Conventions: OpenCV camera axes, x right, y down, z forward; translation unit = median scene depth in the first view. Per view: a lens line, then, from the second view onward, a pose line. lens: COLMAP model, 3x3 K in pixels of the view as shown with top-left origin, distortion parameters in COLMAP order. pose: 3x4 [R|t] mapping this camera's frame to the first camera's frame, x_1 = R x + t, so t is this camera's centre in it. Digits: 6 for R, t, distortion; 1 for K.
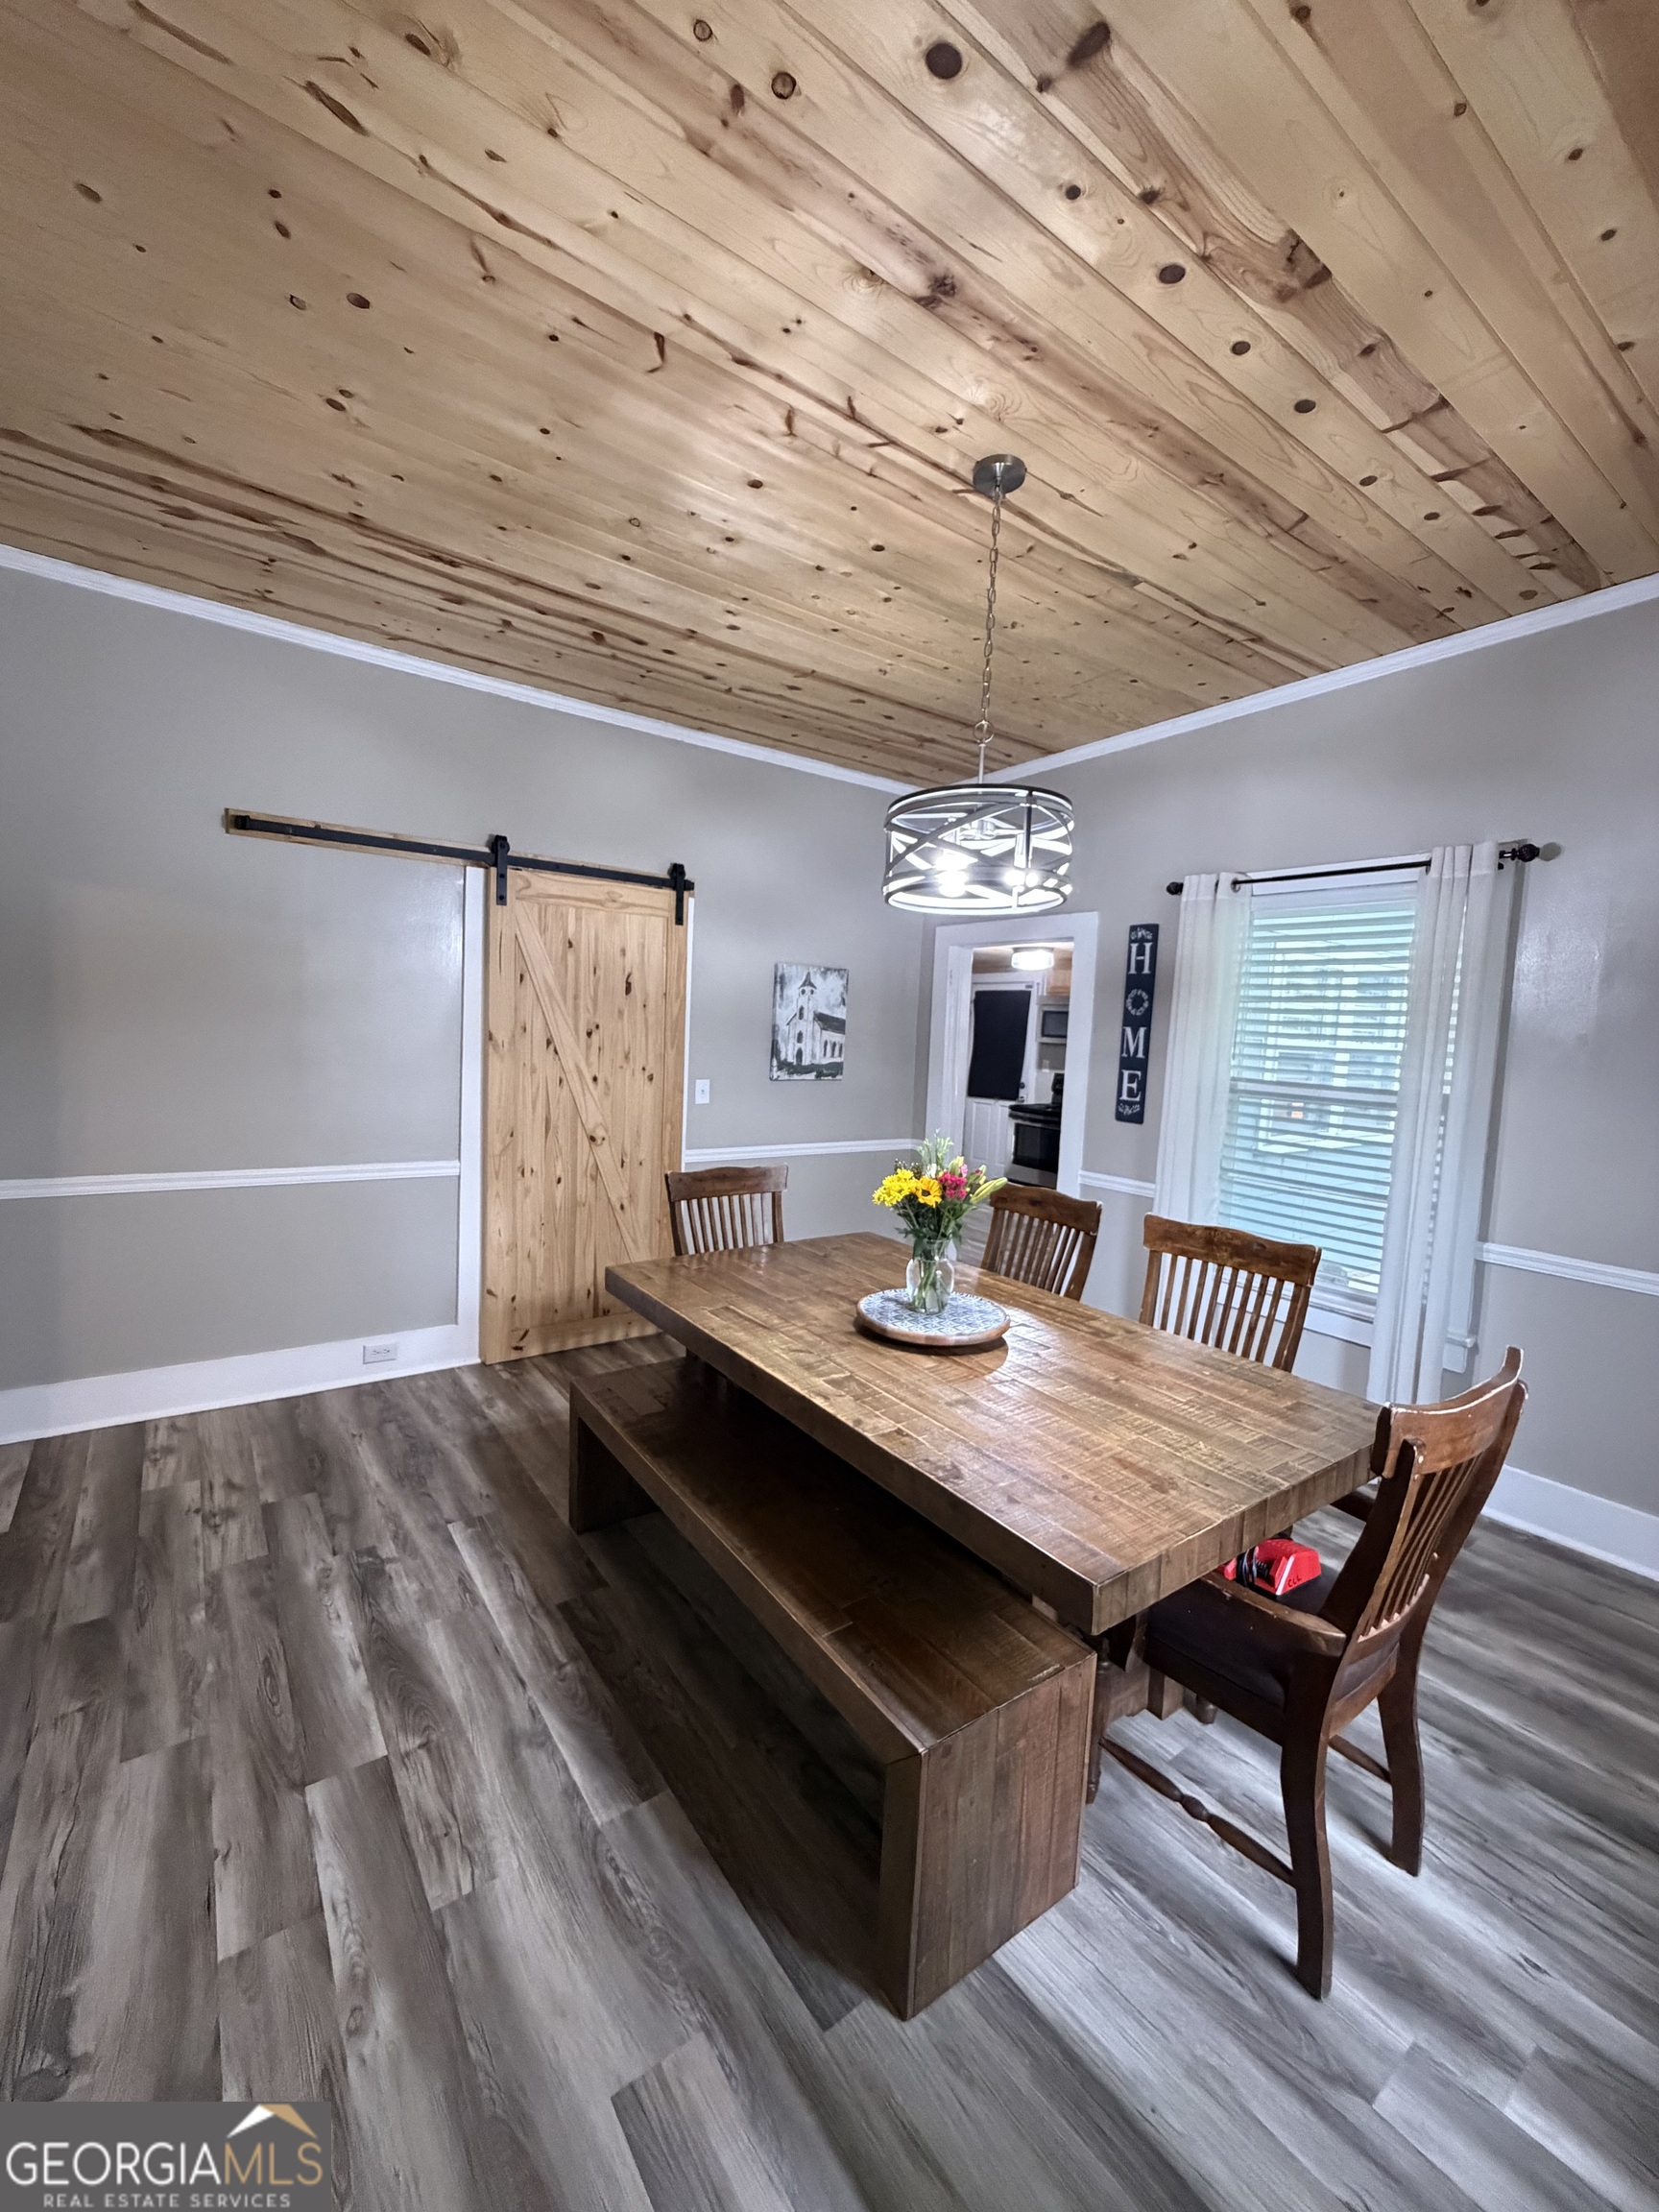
lens RADIAL K [[879.9, 0, 839.1], [0, 879.9, 1097.8], [0, 0, 1]] dist [-0.002729, 0.000575]
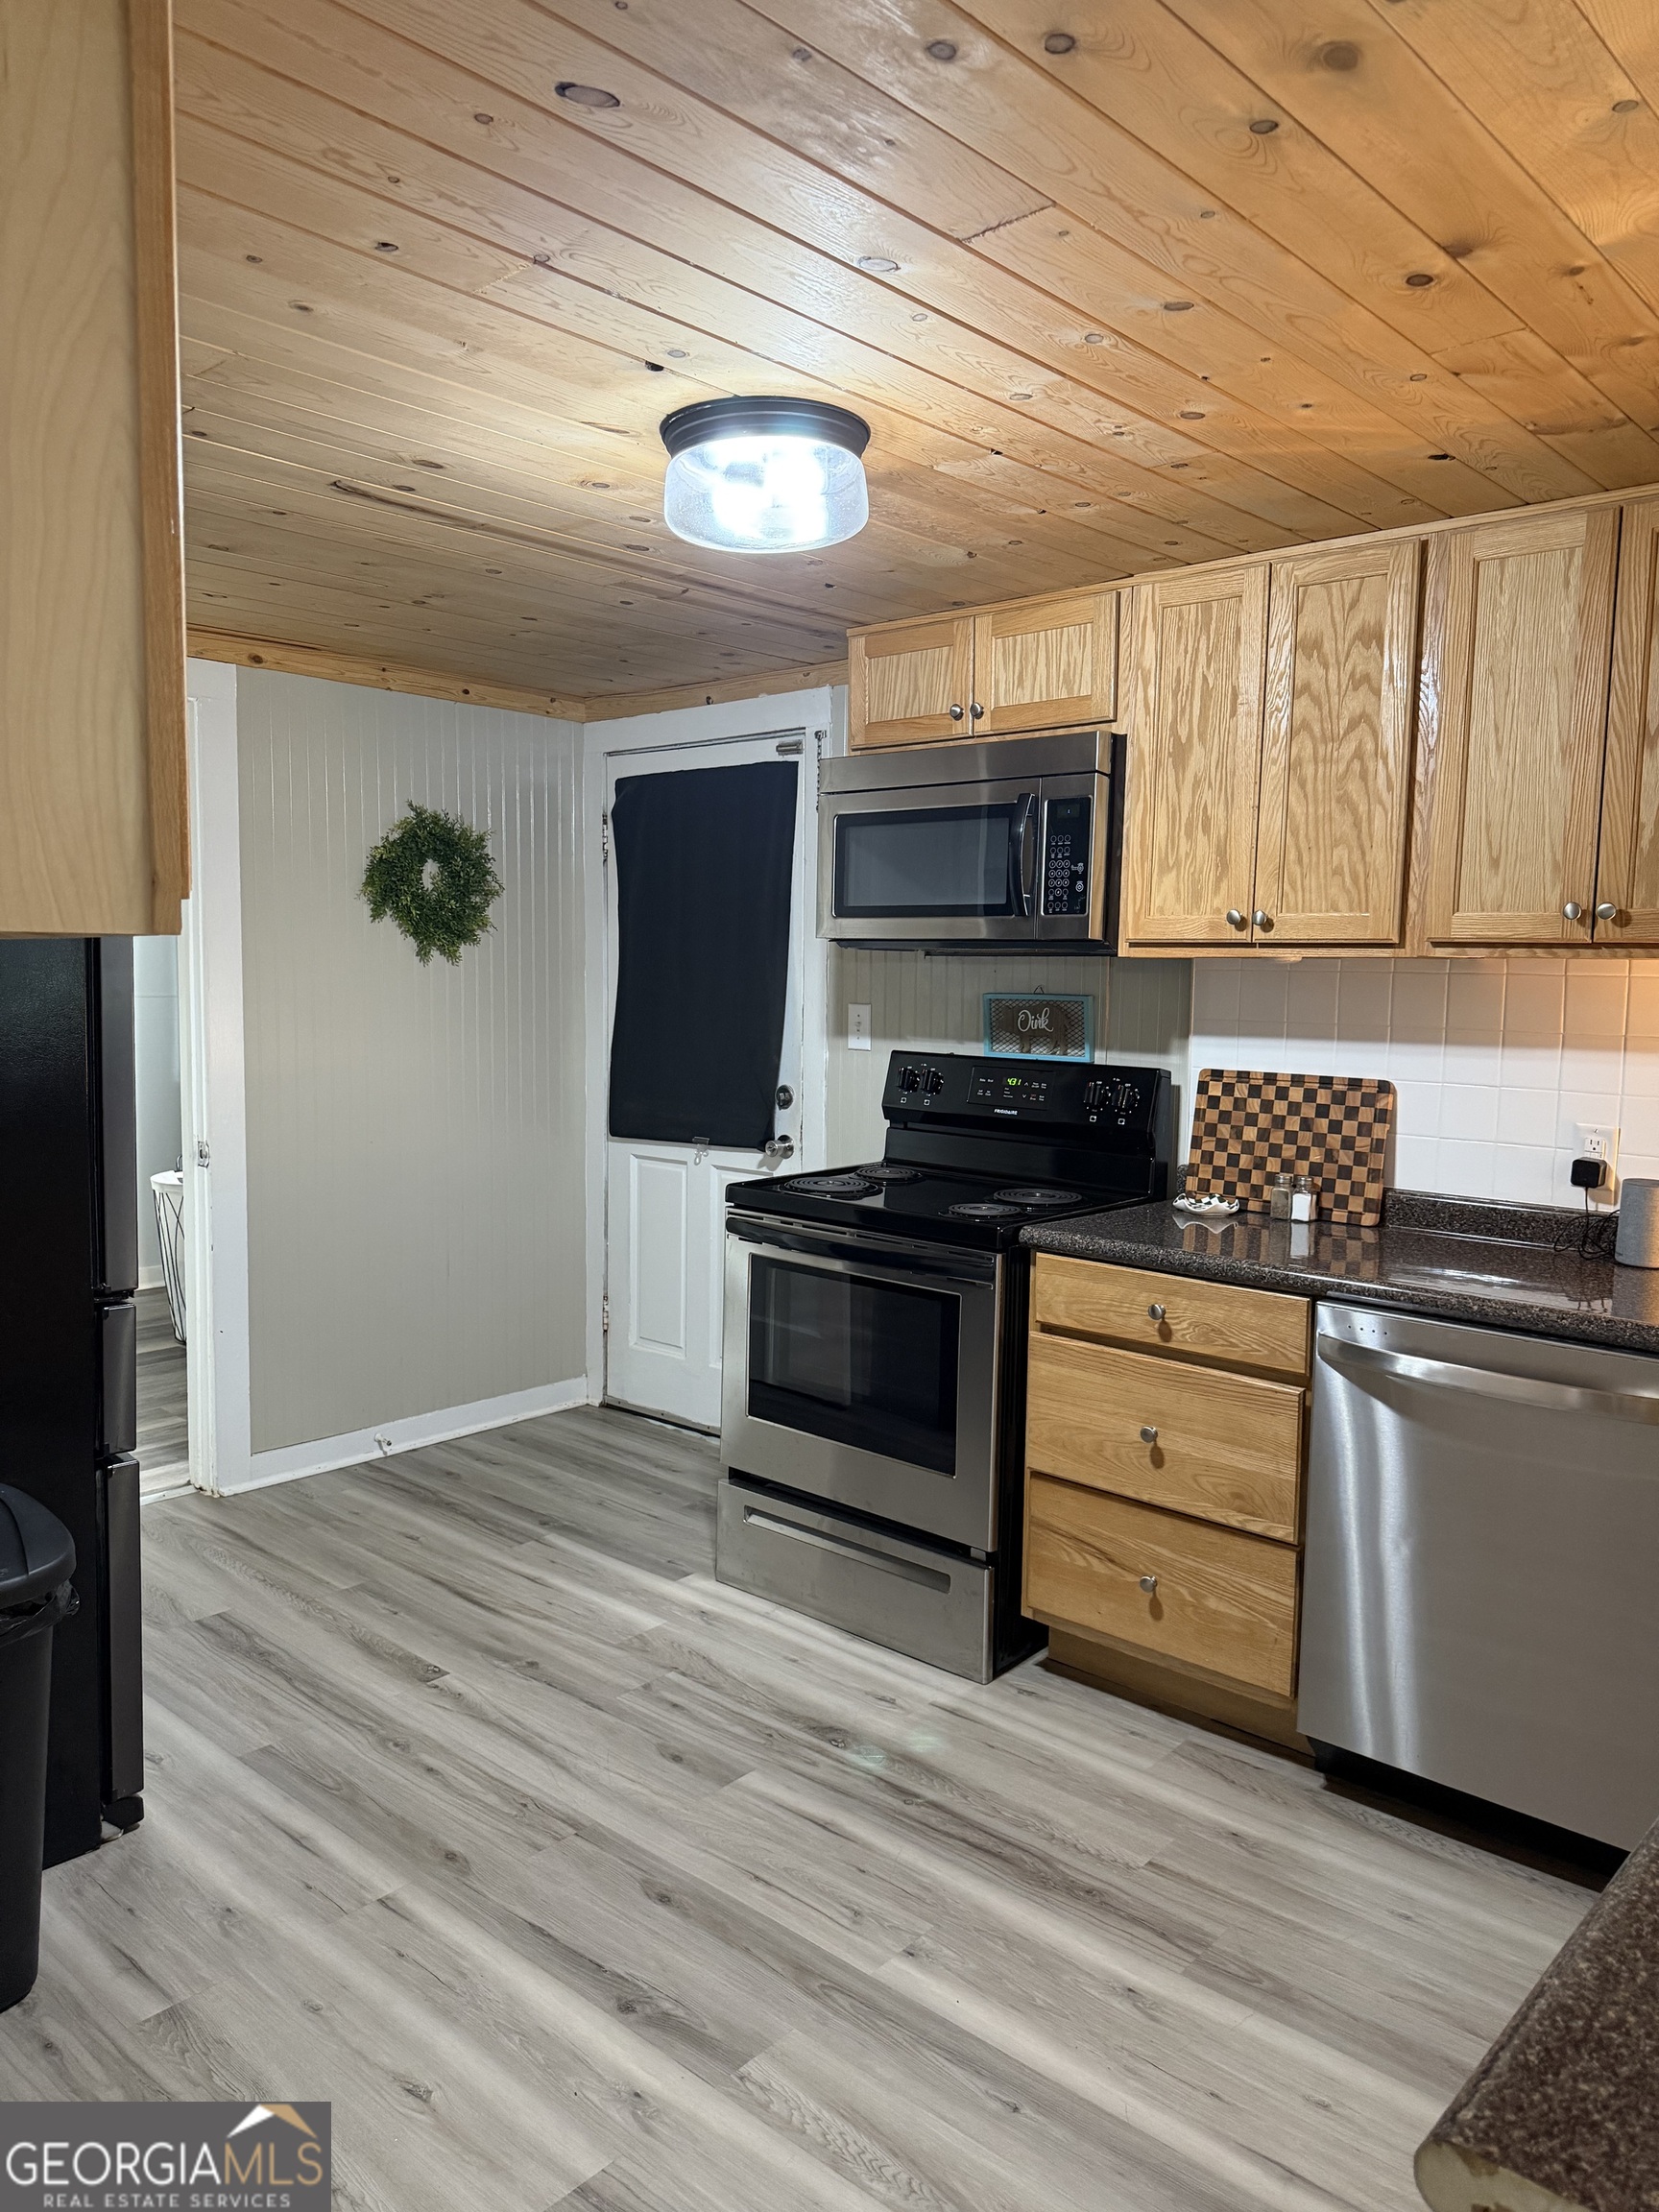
lens RADIAL K [[1564.9, 0, 819.6], [0, 1564.9, 1113.9], [0, 0, 1]] dist [0.039743, -0.059113]
pose [[0.979457, -0.047214, 0.196050, 0.382577], [0.043367, 0.998774, 0.023872, -0.064705], [-0.196937, -0.014879, 0.980303, 1.586719]]
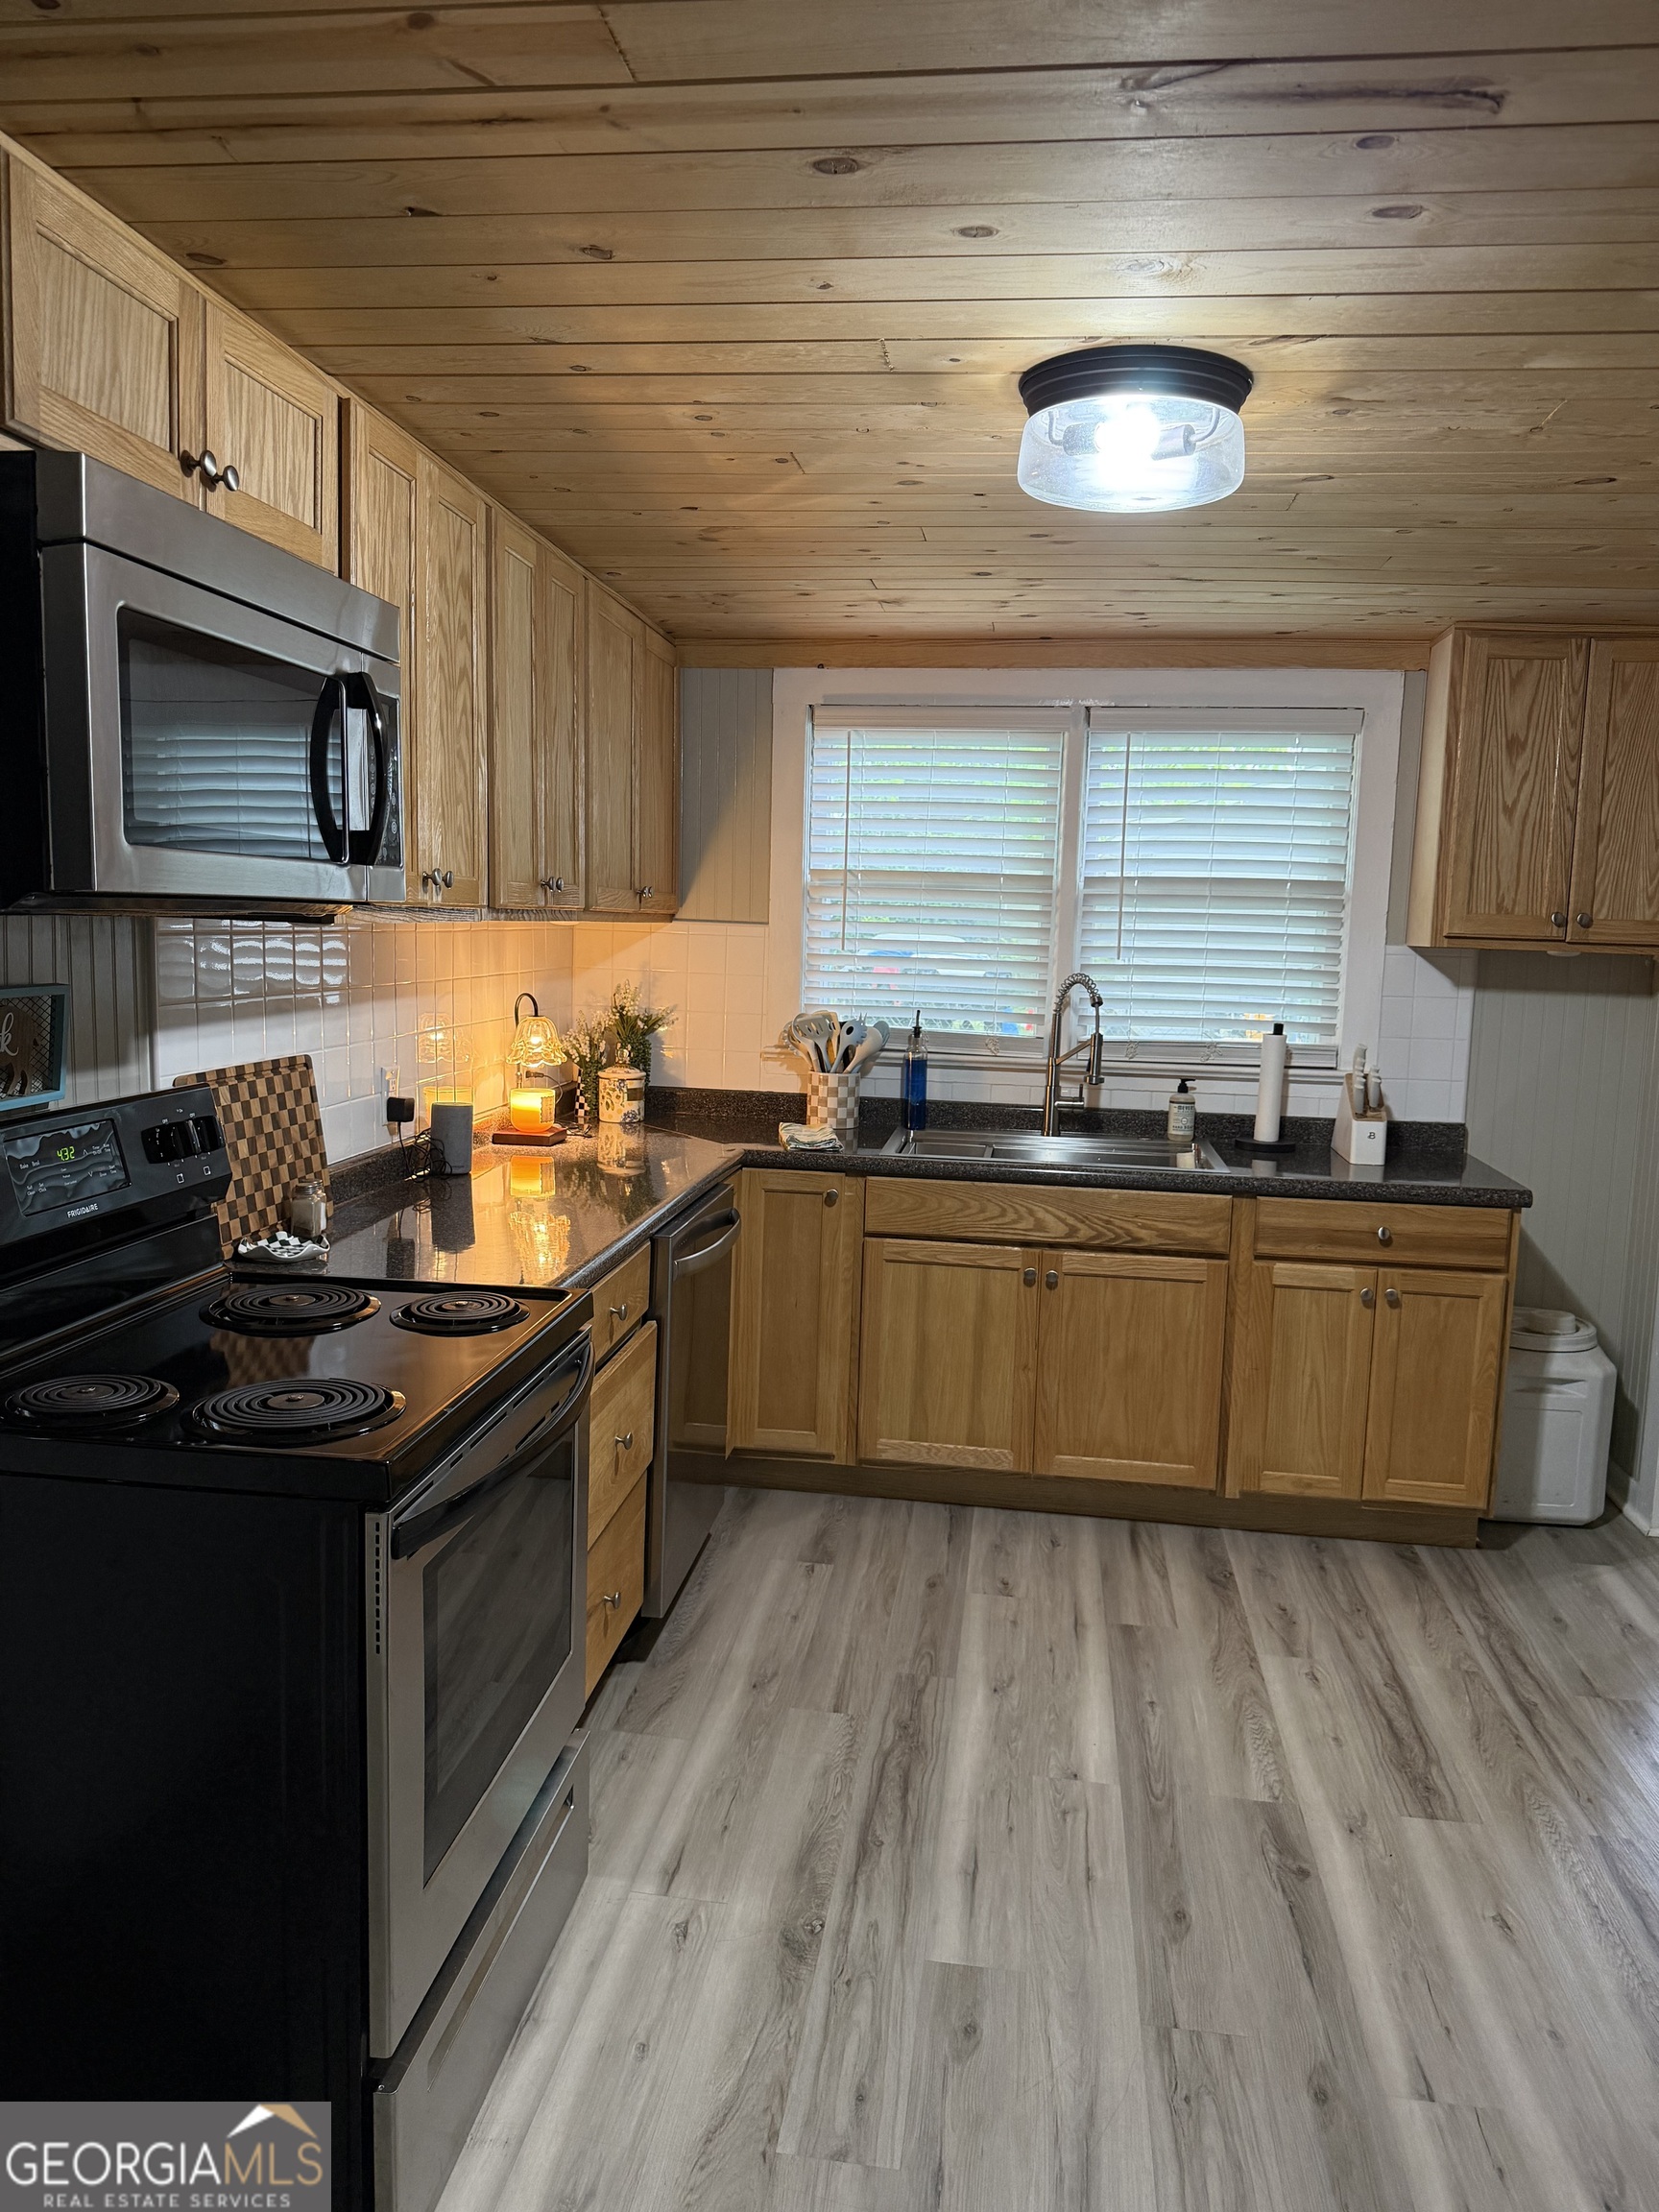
lens RADIAL K [[1564.9, 0, 842.4], [0, 1564.9, 1114.2], [0, 0, 1]] dist [0.039743, -0.059113]
pose [[-0.722034, -0.147697, 0.675908, 0.056821], [-0.001782, 0.977341, 0.211662, -0.227355], [-0.691855, 0.151623, -0.705937, 3.160321]]
